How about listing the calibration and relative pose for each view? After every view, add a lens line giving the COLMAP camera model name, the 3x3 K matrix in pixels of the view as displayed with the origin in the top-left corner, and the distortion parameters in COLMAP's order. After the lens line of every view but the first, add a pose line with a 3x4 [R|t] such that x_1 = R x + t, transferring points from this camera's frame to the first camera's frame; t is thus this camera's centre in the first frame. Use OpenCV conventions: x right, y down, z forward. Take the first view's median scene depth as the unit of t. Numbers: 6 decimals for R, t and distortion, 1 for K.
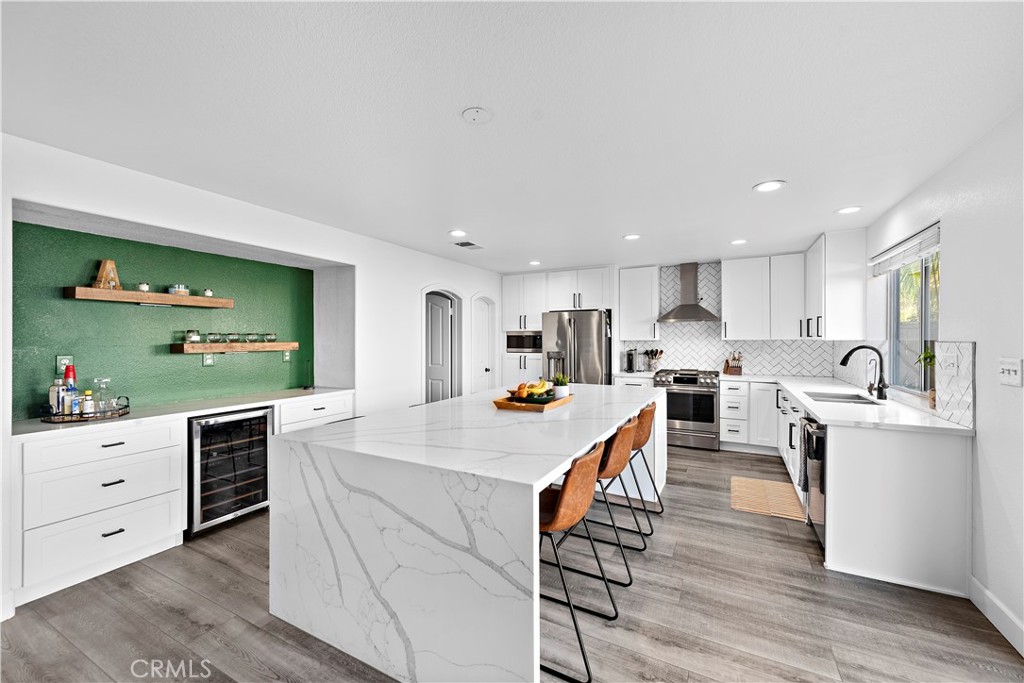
lens RADIAL K [[405.4, 0, 515.2], [0, 405.4, 343.5], [0, 0, 1]] dist [0.012764, -0.000170]
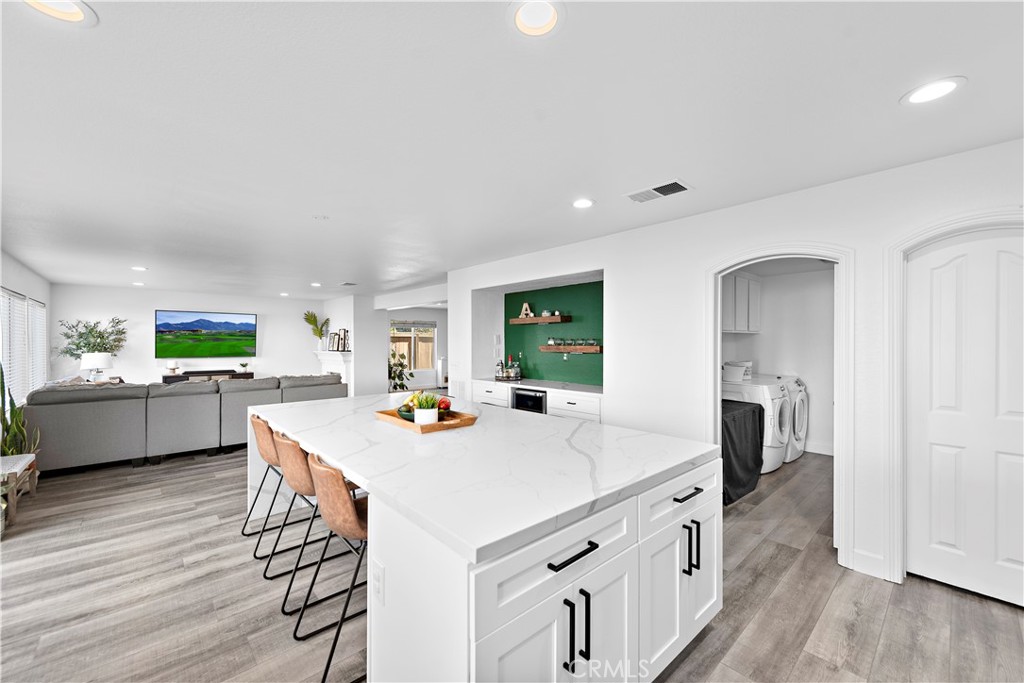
lens RADIAL K [[405.4, 0, 517.4], [0, 405.4, 340.7], [0, 0, 1]] dist [0.012764, -0.000170]
pose [[-0.328477, 0.005325, -0.944497, 0.949307], [-0.006058, 0.999952, 0.007745, -0.039474], [0.944493, 0.008266, -0.328429, 1.739473]]
